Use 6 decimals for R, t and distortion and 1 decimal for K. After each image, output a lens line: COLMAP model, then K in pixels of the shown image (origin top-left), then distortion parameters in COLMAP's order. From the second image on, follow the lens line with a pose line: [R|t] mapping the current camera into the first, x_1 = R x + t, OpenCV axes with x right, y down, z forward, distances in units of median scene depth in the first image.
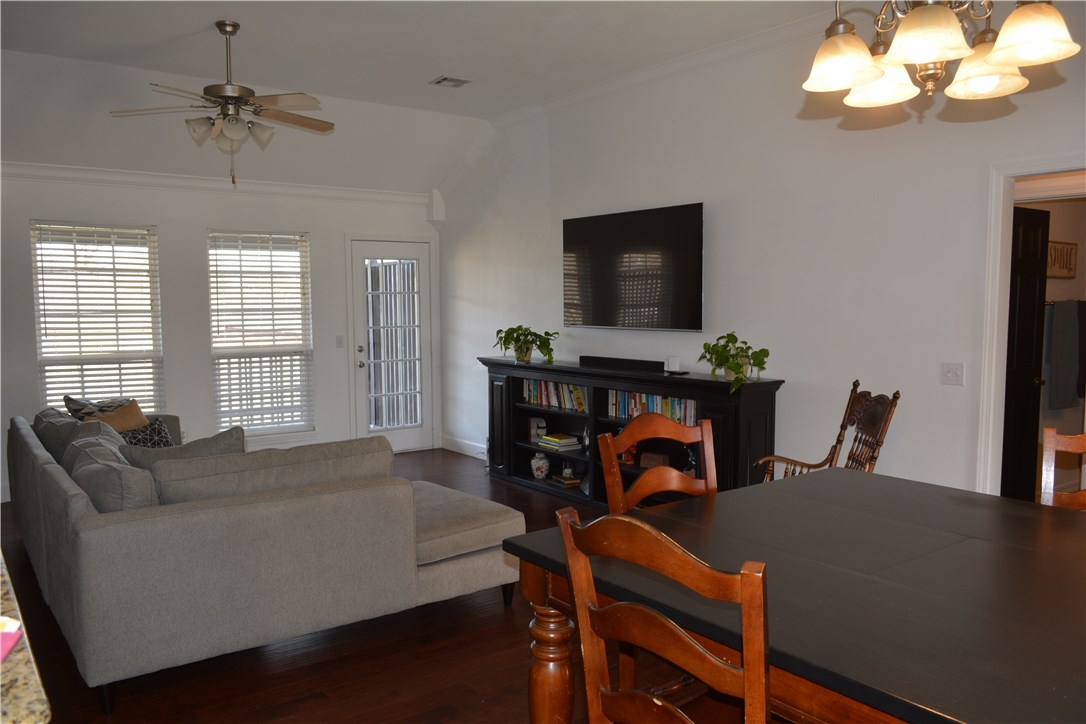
lens RADIAL K [[844.8, 0, 547.2], [0, 844.8, 362.5], [0, 0, 1]] dist [-0.008735, 0.005385]
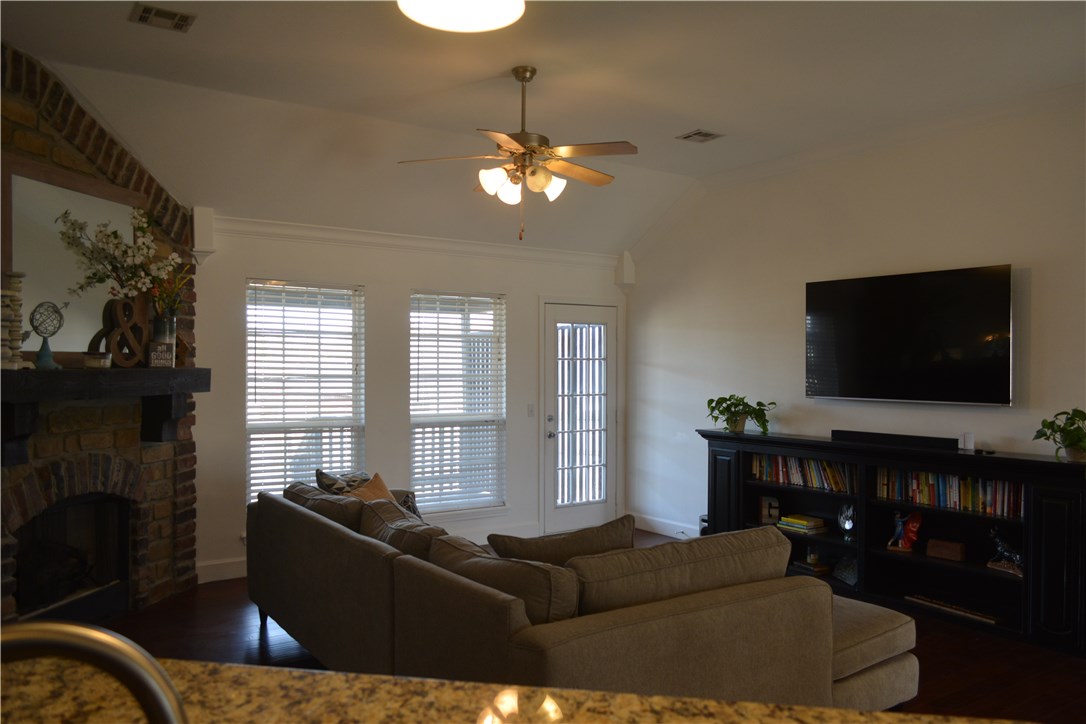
lens RADIAL K [[844.8, 0, 539.6], [0, 844.8, 362.0], [0, 0, 1]] dist [-0.008735, 0.005385]
pose [[0.999598, 0.008950, -0.026884, -0.237599], [-0.011002, 0.996955, -0.077198, -0.006618], [0.026112, 0.077463, 0.996653, 0.068964]]
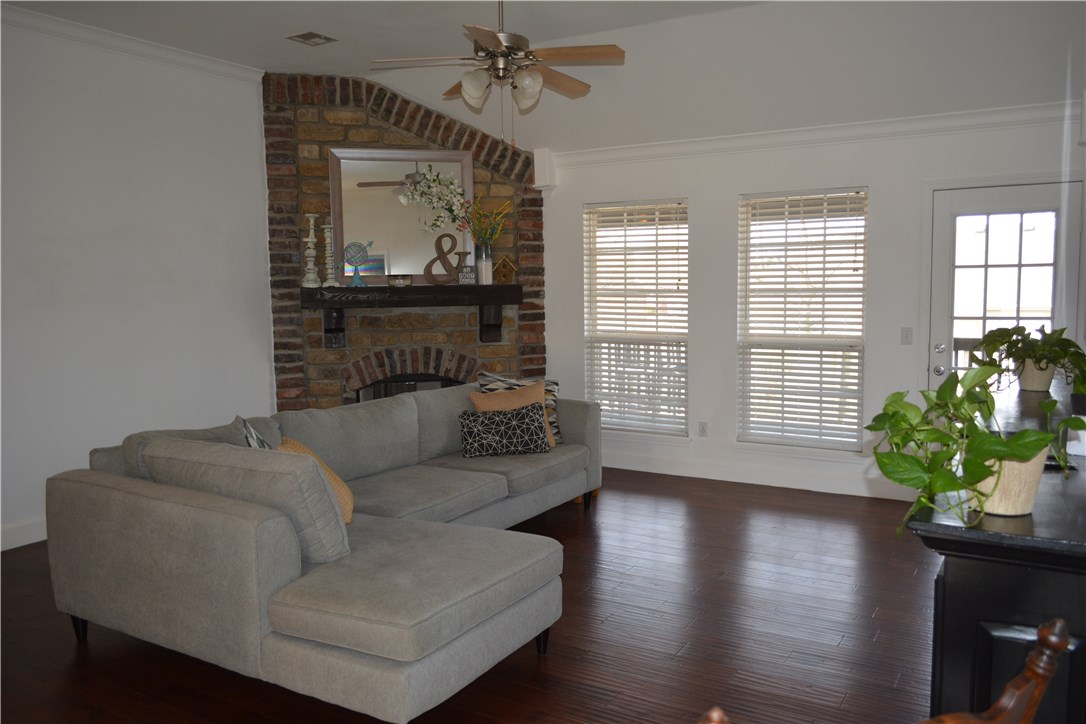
lens RADIAL K [[844.8, 0, 543.9], [0, 844.8, 360.9], [0, 0, 1]] dist [-0.008735, 0.005385]
pose [[0.382366, 0.084973, -0.920096, 0.331372], [-0.058386, 0.995995, 0.067719, -0.038433], [0.922164, 0.027827, 0.385796, 0.501332]]
